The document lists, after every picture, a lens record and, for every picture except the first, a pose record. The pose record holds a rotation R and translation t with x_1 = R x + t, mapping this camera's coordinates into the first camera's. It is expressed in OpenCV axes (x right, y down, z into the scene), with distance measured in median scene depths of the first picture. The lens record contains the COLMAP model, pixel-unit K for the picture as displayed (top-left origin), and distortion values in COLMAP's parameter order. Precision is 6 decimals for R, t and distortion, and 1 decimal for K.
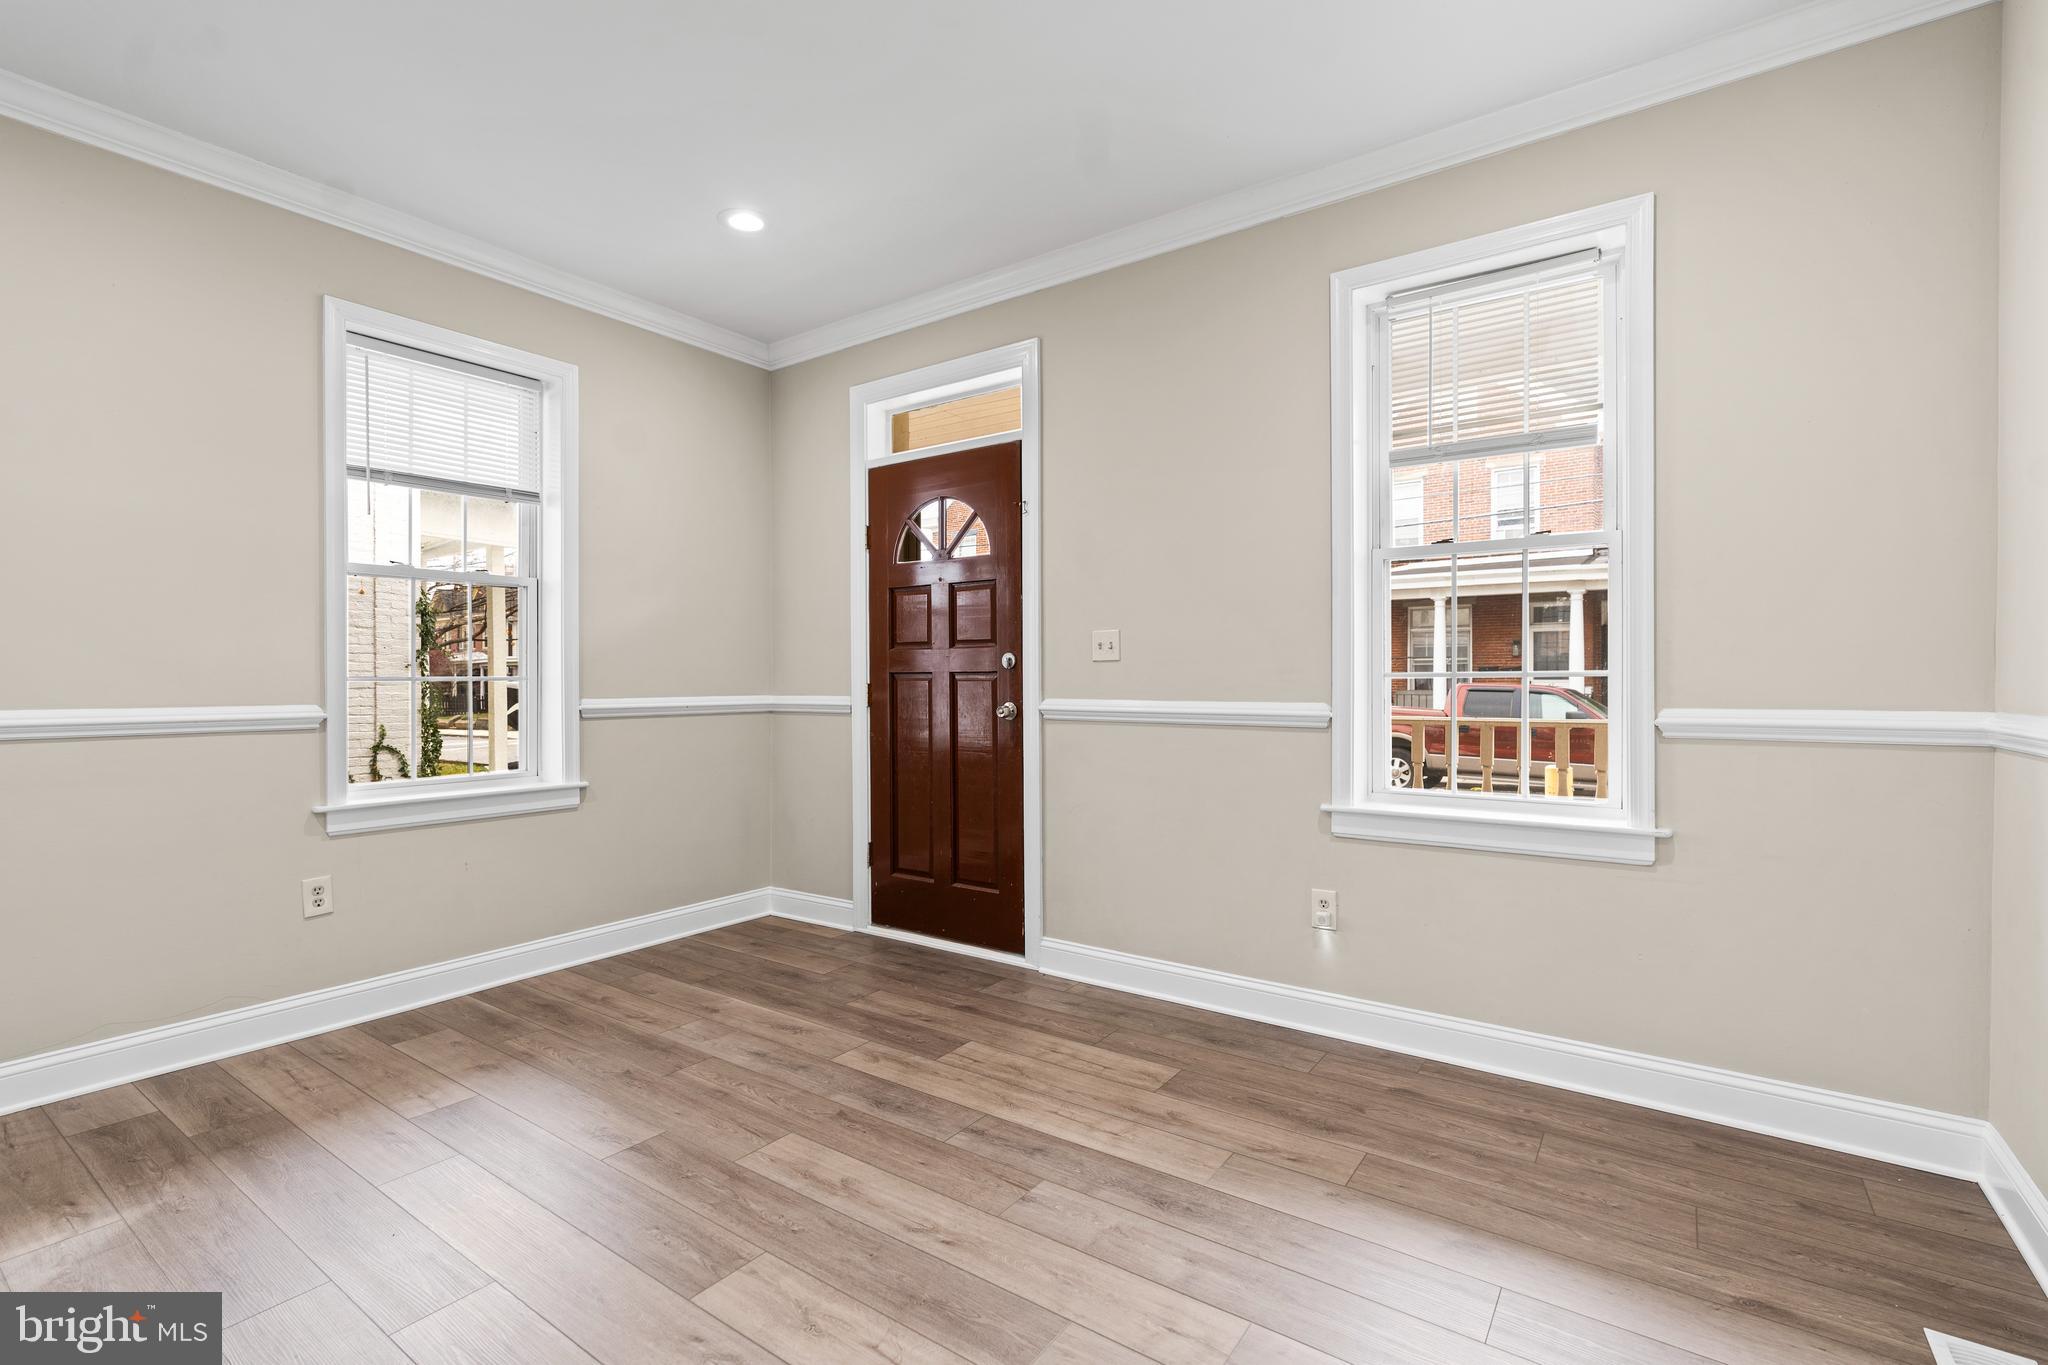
lens RADIAL K [[923.5, 0, 1024.7], [0, 923.5, 684.9], [0, 0, 1]] dist [-0.006917, 0.001907]
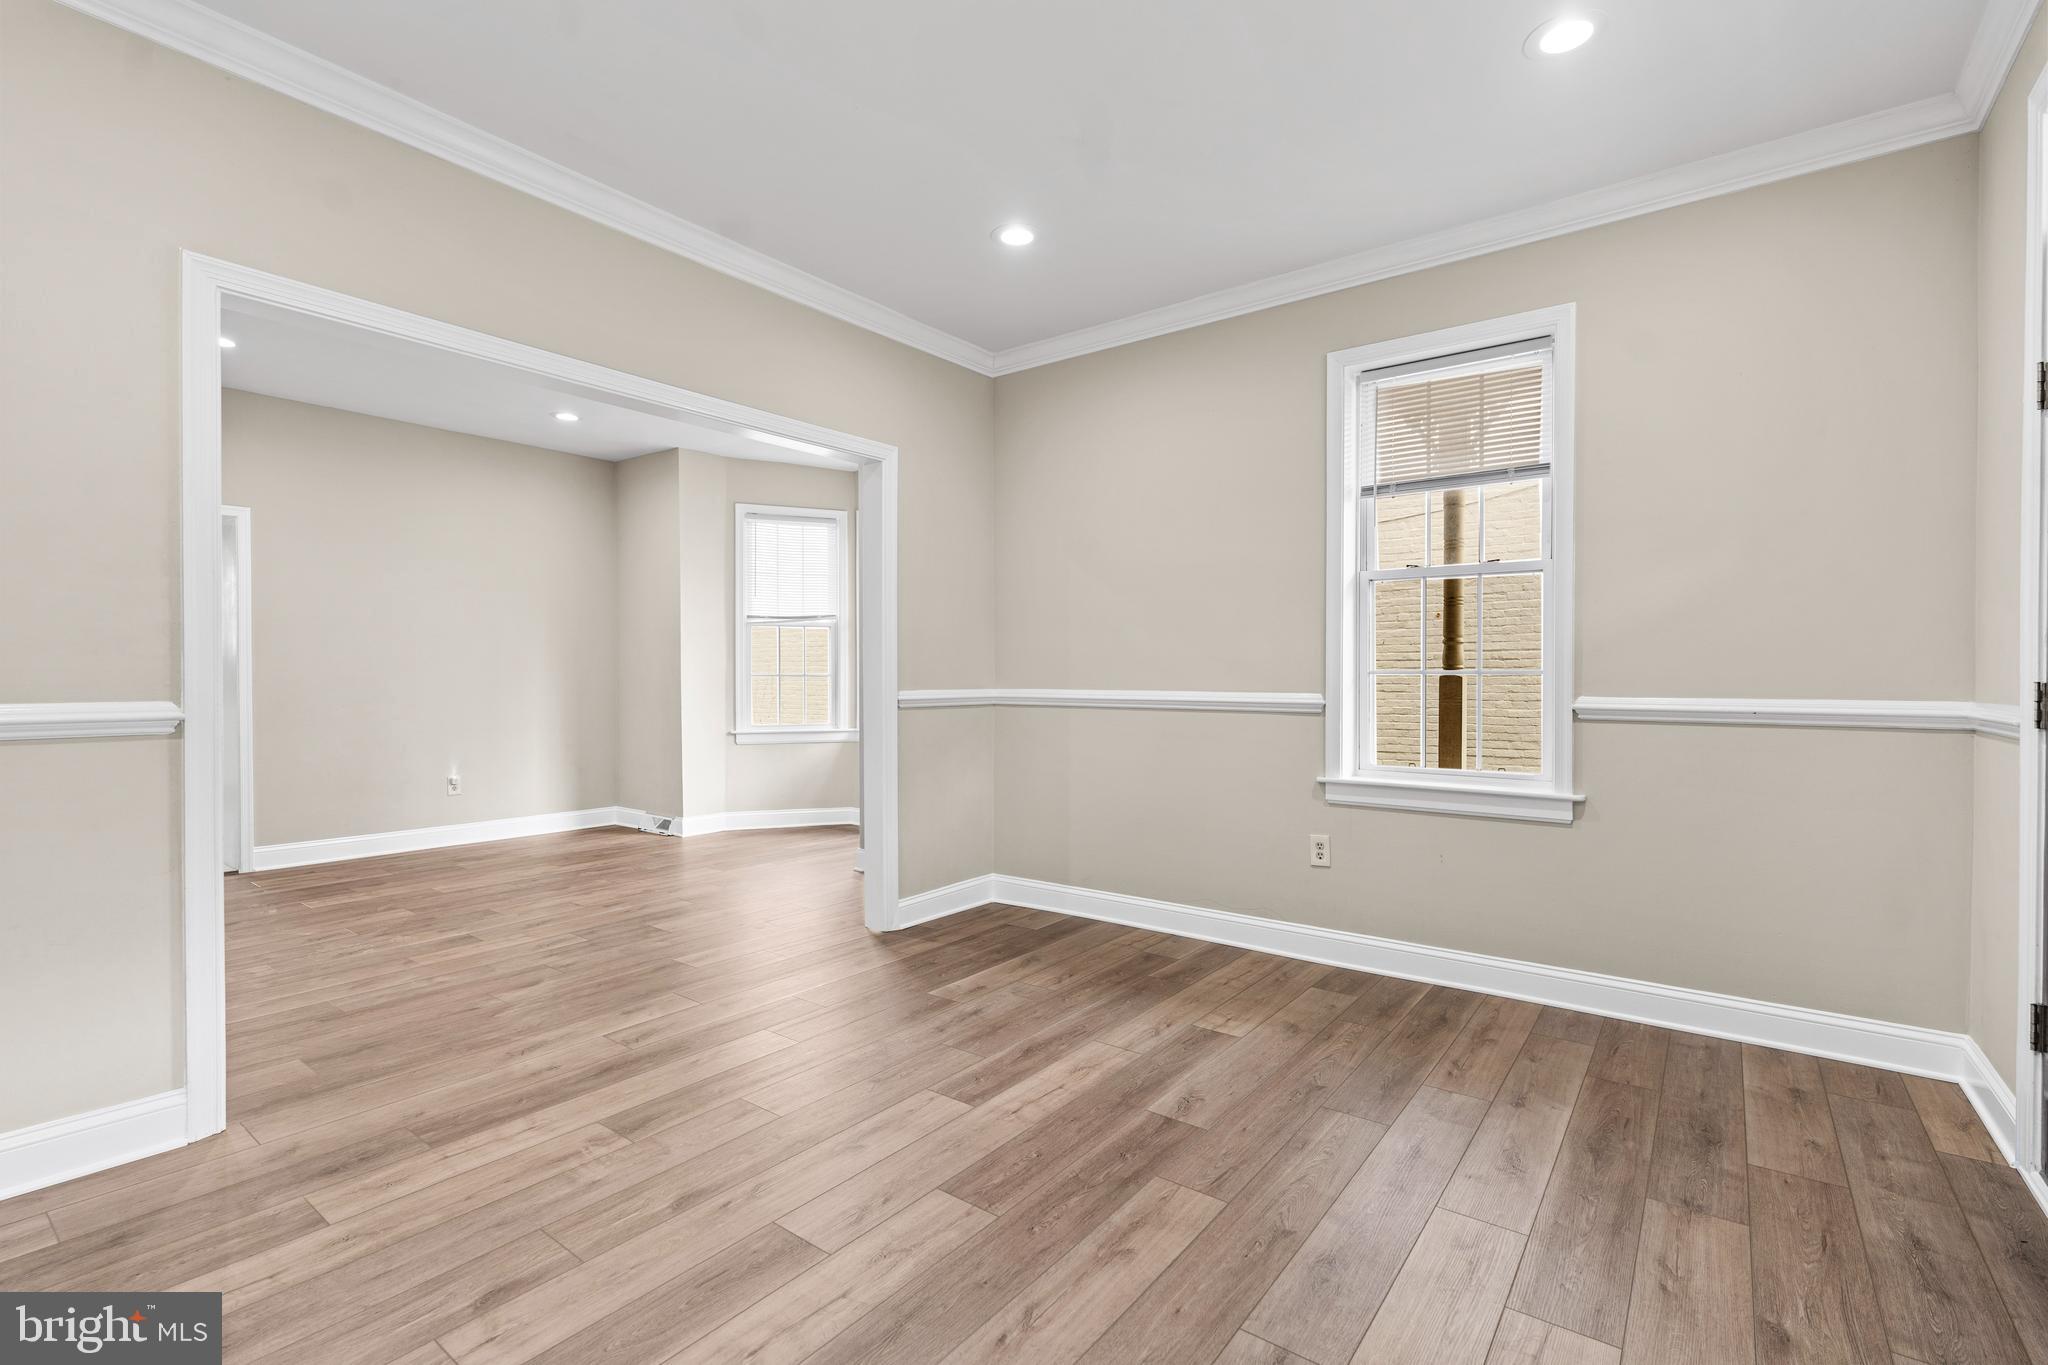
lens RADIAL K [[923.5, 0, 1024.7], [0, 923.5, 684.9], [0, 0, 1]] dist [-0.006917, 0.001907]
pose [[-0.033092, 0.013268, -0.999364, 0.451983], [-0.007615, 0.999880, 0.013527, -0.003365], [0.999423, 0.008057, -0.032987, 0.629242]]
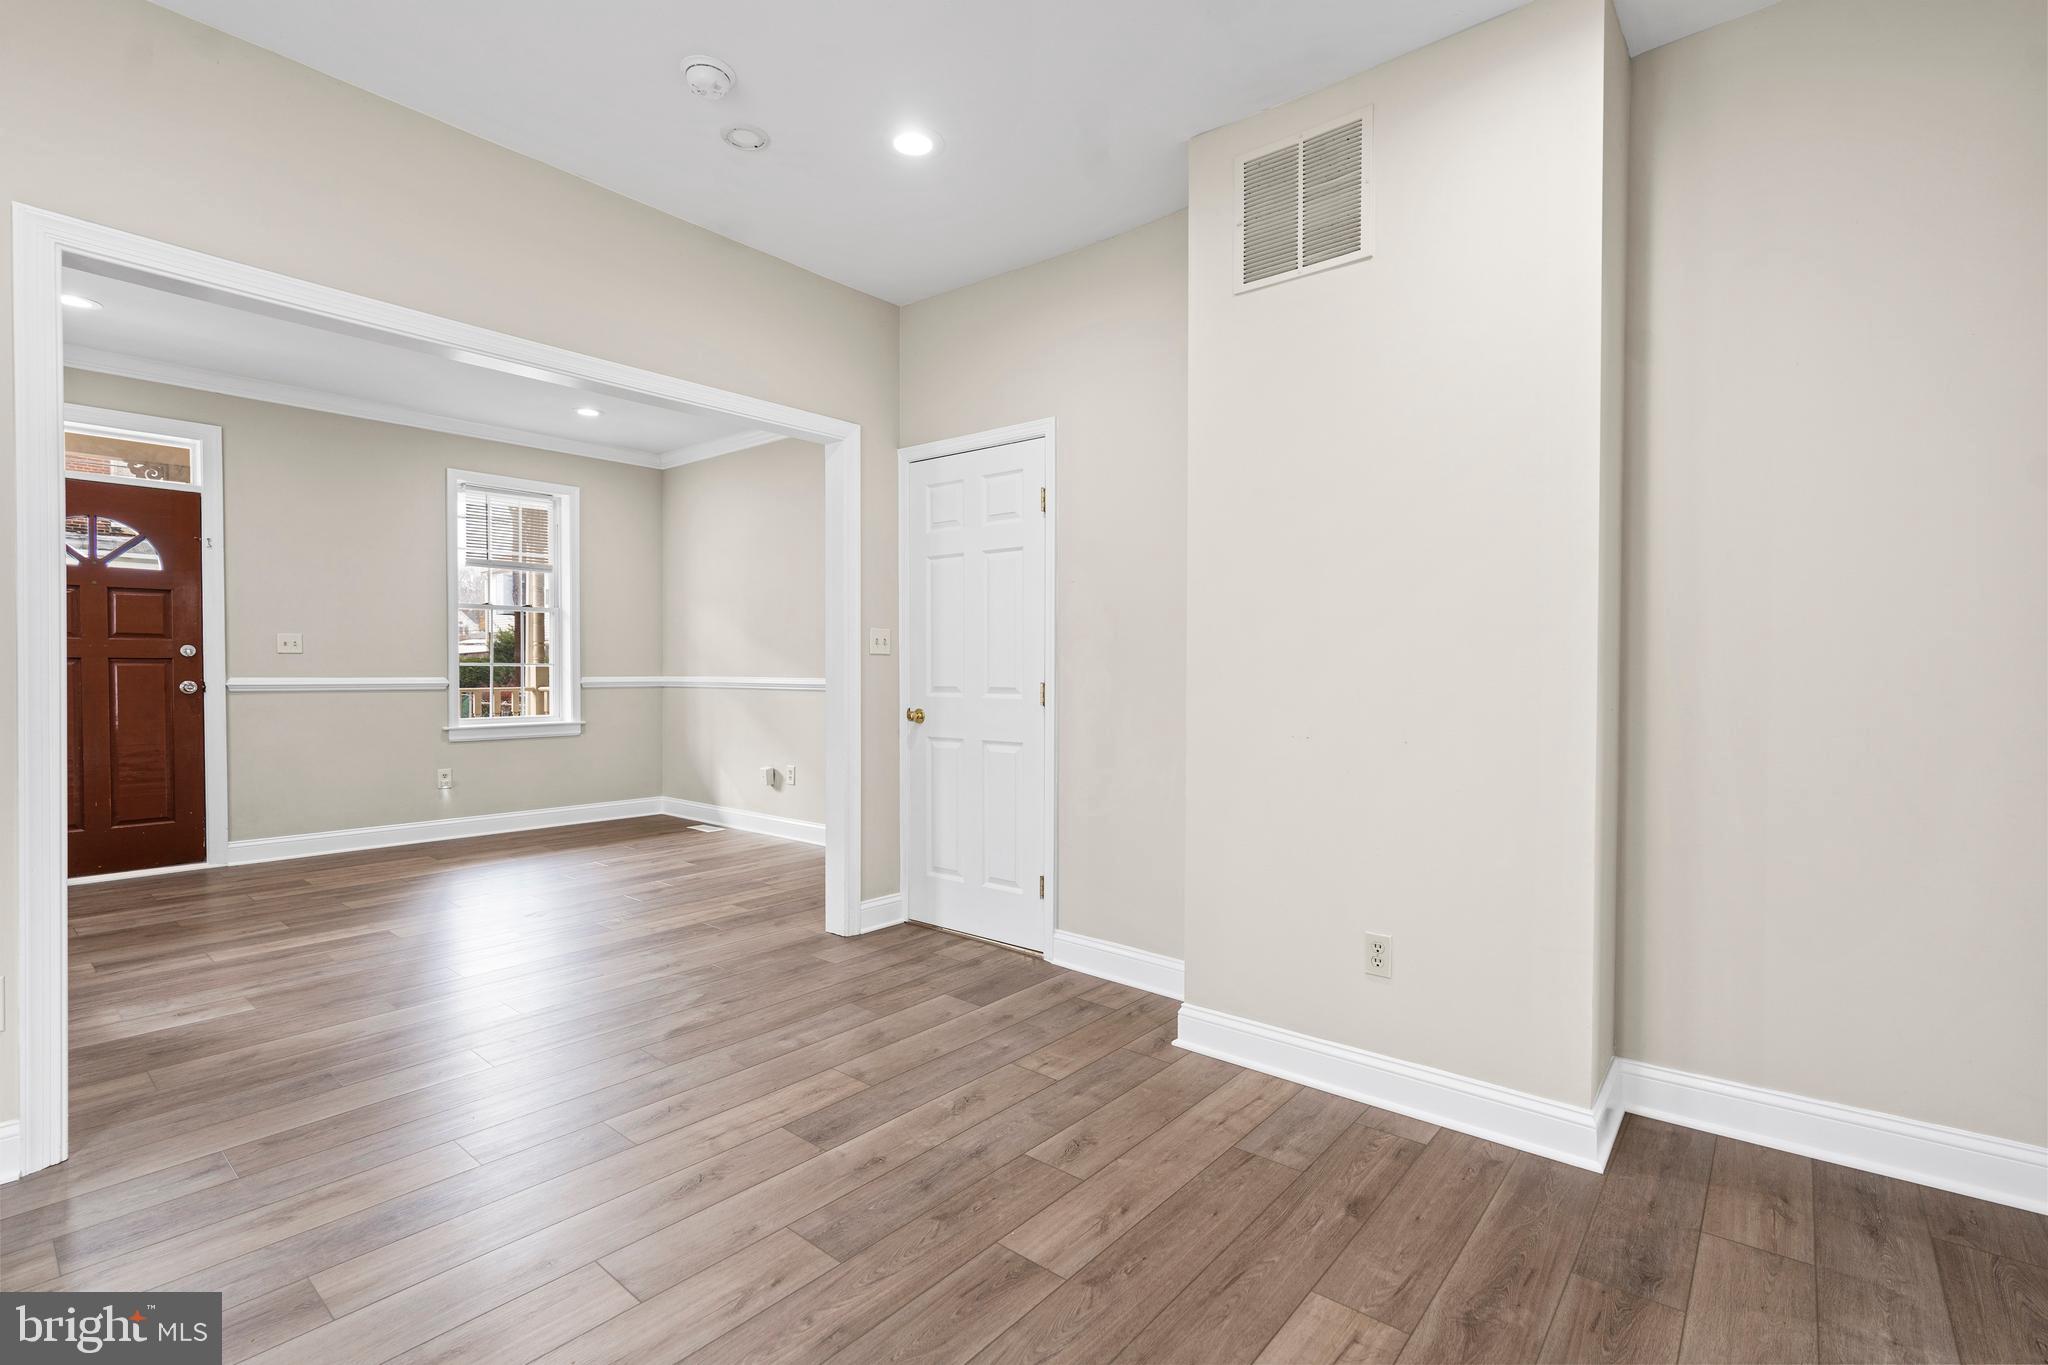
lens RADIAL K [[923.5, 0, 1024.7], [0, 923.5, 684.9], [0, 0, 1]] dist [-0.006917, 0.001907]
pose [[0.081151, -0.014502, 0.996596, -1.519819], [0.002255, 0.999894, 0.014366, 0.009557], [-0.996699, 0.001082, 0.081175, -0.419967]]
